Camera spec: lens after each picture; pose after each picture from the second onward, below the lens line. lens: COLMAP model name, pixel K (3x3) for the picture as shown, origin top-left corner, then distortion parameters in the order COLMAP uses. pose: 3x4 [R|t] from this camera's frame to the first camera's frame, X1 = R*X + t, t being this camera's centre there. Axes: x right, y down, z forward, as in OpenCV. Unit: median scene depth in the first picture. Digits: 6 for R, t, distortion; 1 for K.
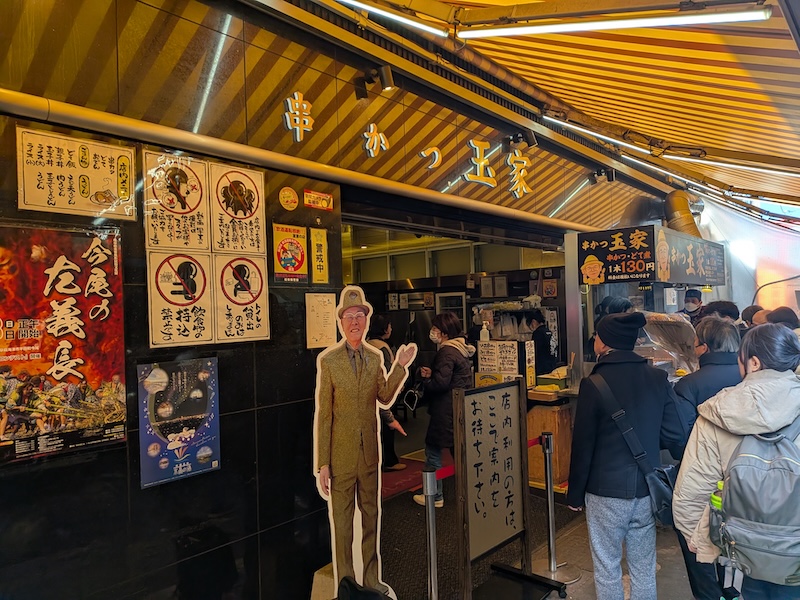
lens RADIAL K [[576.8, 0, 401.1], [0, 576.8, 315.0], [0, 0, 1]] dist [0.047118, -0.069886]
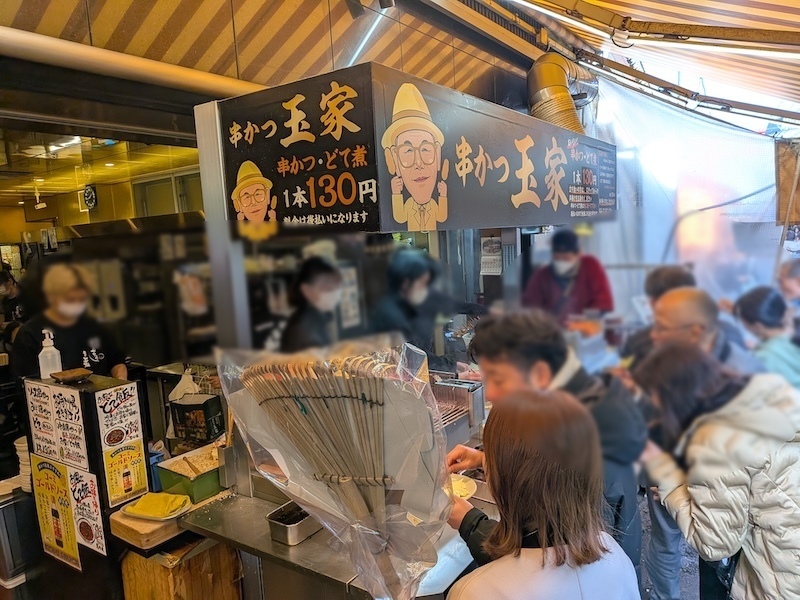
lens RADIAL K [[576.8, 0, 401.1], [0, 576.8, 315.0], [0, 0, 1]] dist [0.047118, -0.069886]
pose [[0.994422, -0.037002, 0.098774, 0.394811], [0.024142, 0.991434, 0.128357, -0.051398], [-0.102677, -0.125256, 0.986797, 0.621376]]
